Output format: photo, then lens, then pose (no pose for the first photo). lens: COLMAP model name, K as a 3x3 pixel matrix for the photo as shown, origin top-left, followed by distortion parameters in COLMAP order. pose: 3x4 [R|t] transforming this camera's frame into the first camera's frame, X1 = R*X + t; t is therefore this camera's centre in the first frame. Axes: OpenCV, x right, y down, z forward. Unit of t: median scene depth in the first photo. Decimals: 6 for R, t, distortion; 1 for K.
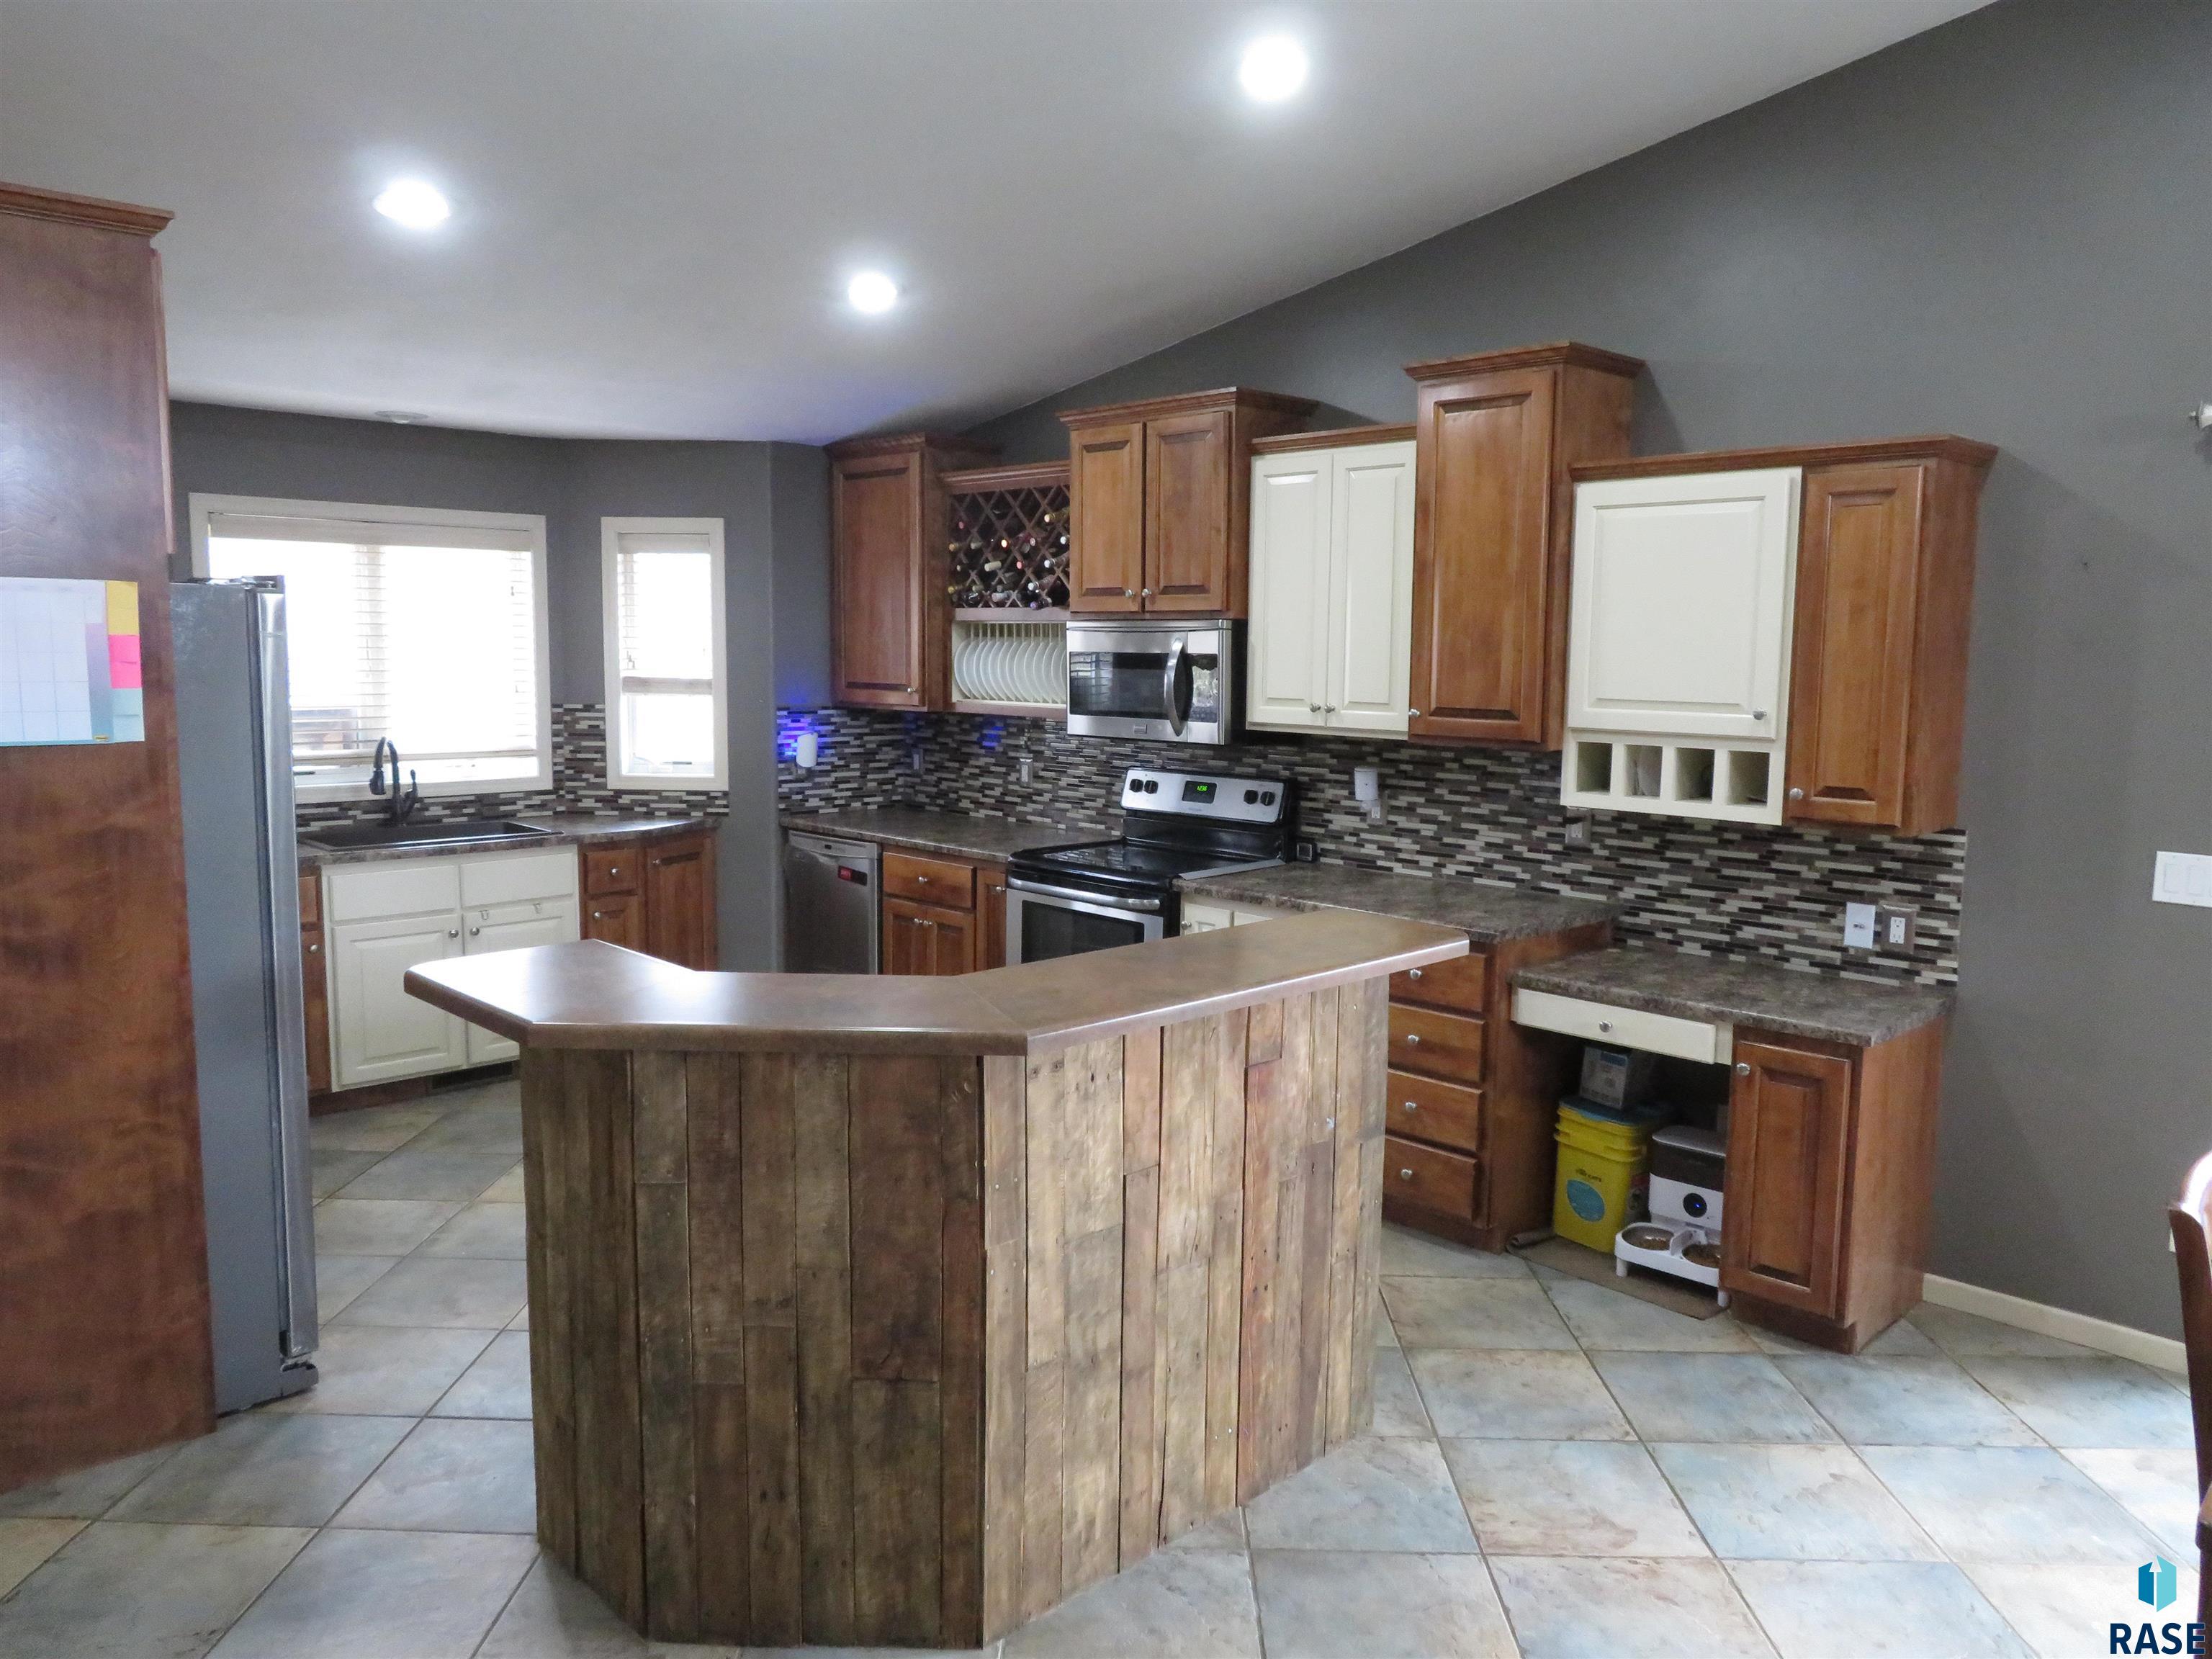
lens RADIAL K [[1577.6, 0, 1109.7], [0, 1577.6, 824.3], [0, 0, 1]] dist [-0.009391, 0.003394]
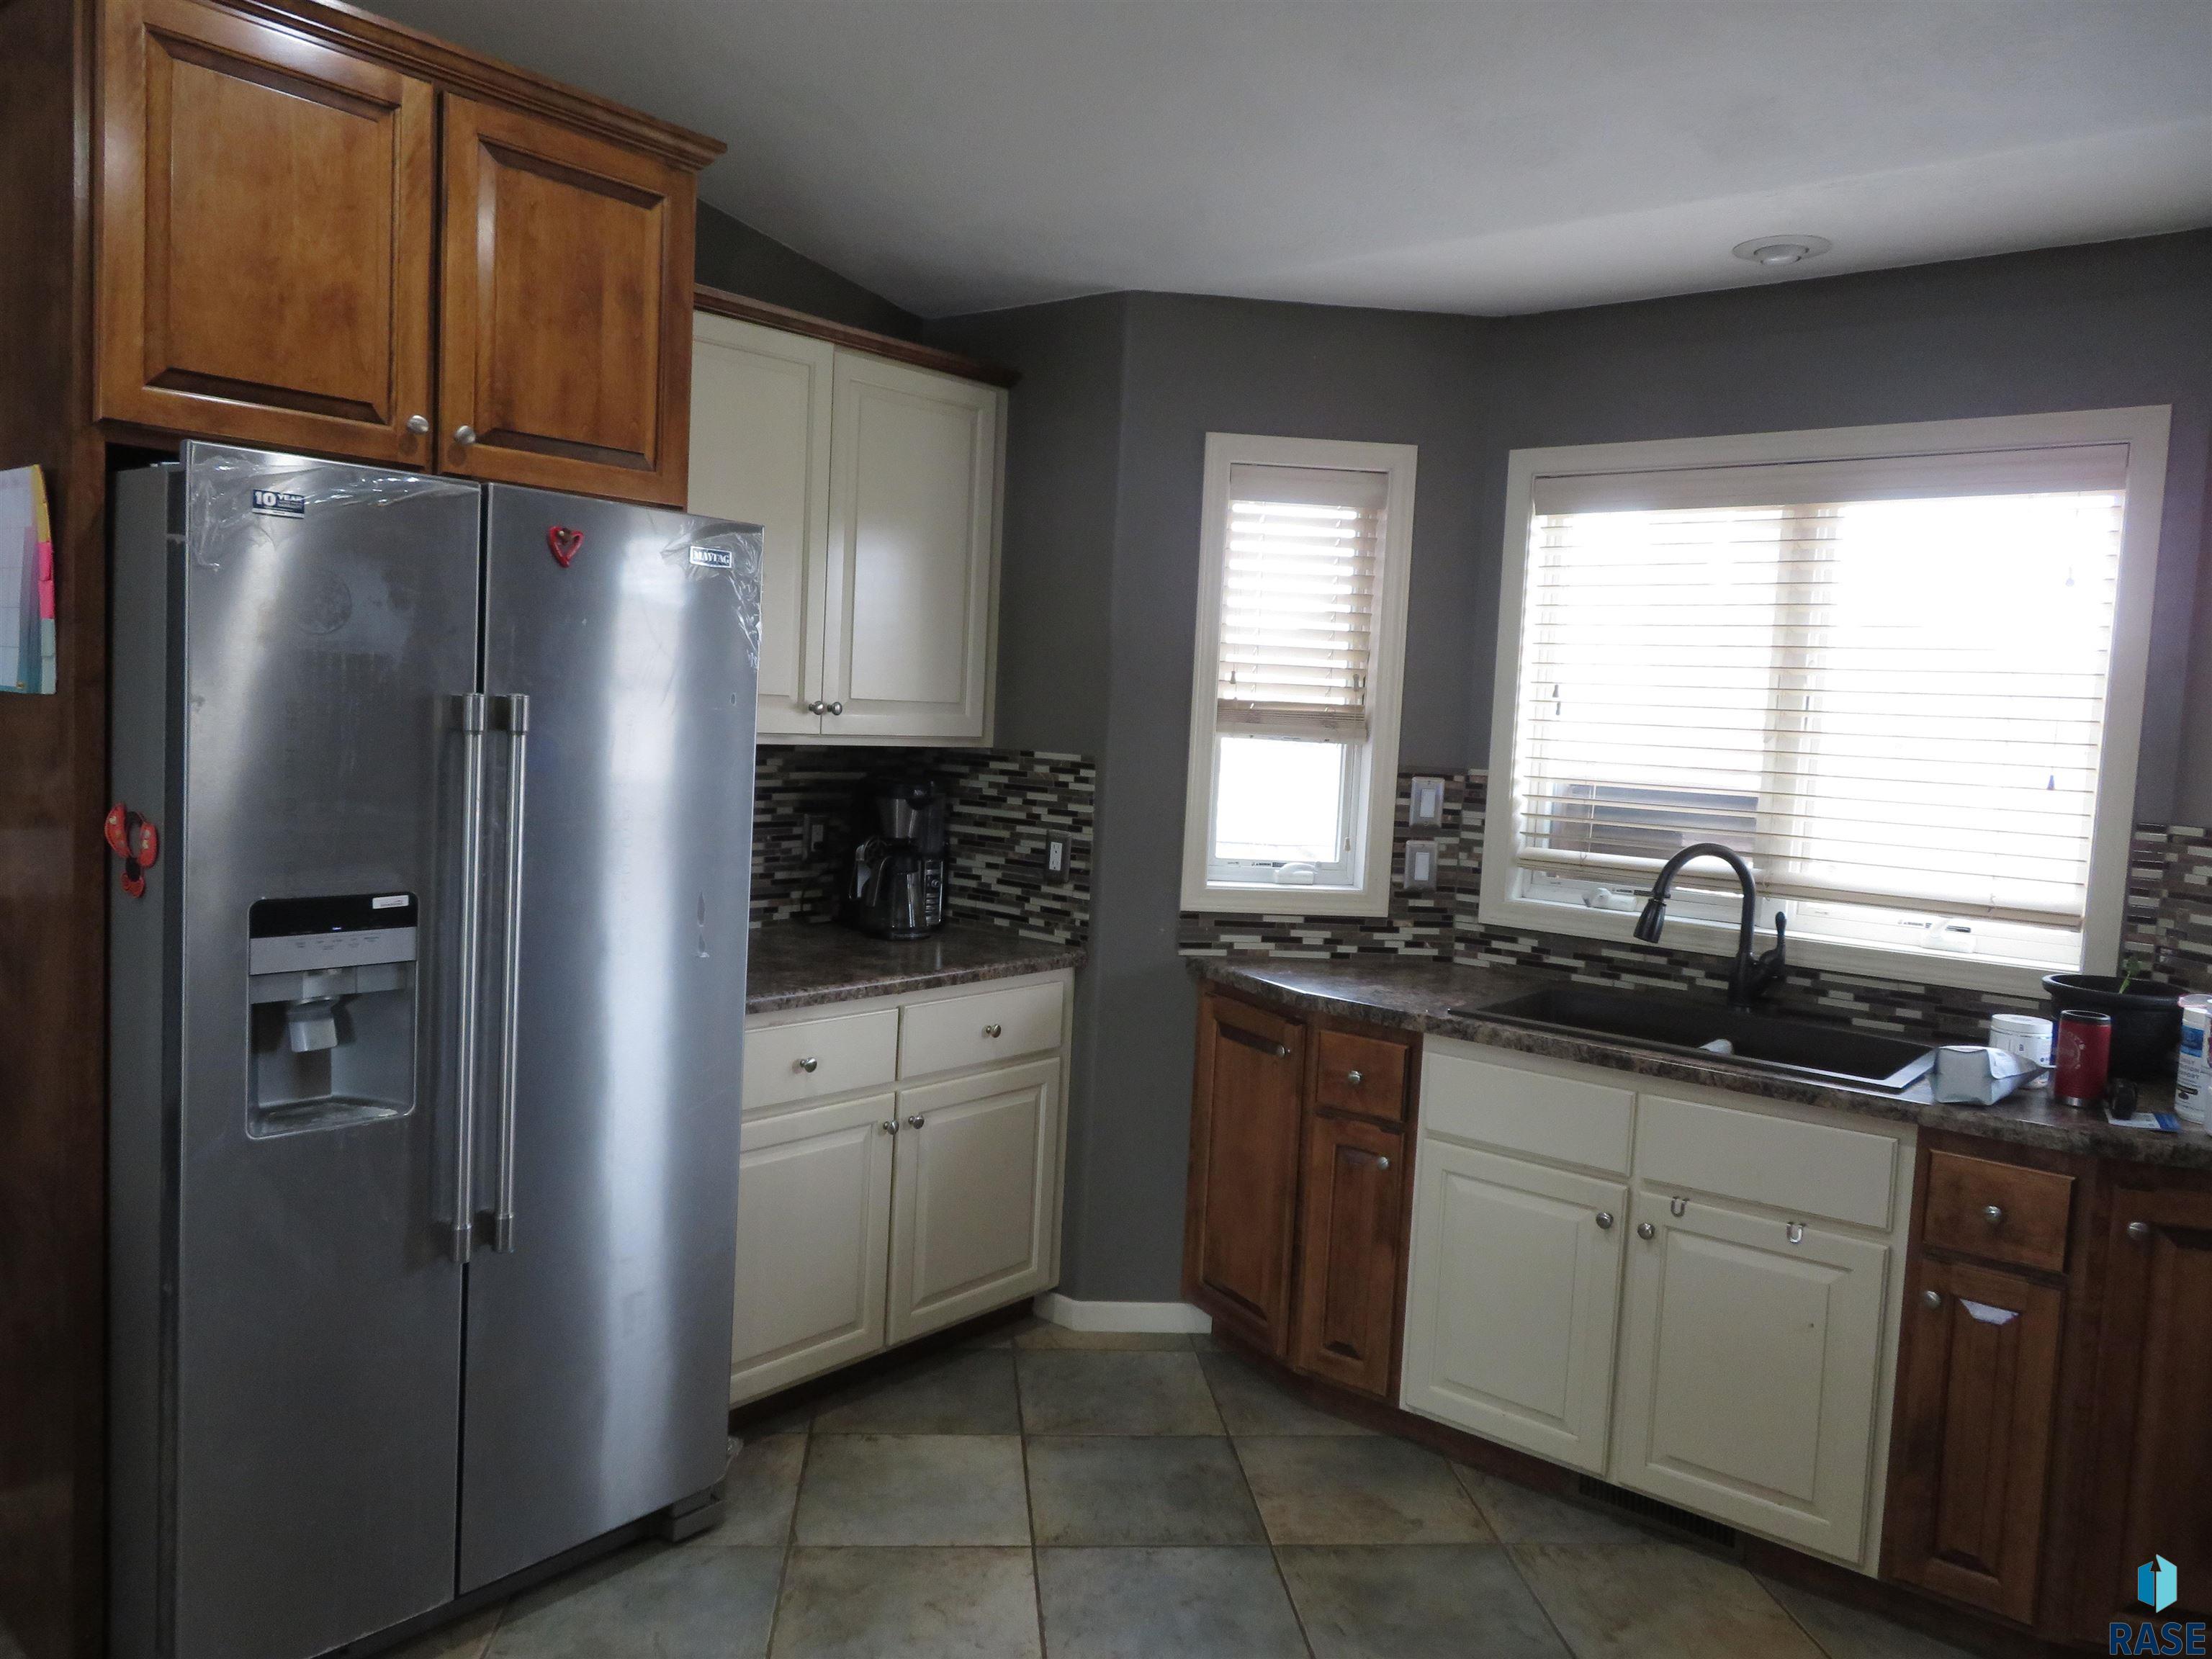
lens RADIAL K [[1577.6, 0, 1109.3], [0, 1577.6, 834.9], [0, 0, 1]] dist [-0.009391, 0.003394]
pose [[0.108235, 0.073305, -0.991419, 0.079109], [-0.161316, 0.985355, 0.055246, -0.064220], [0.980950, 0.153952, 0.118475, 0.841185]]
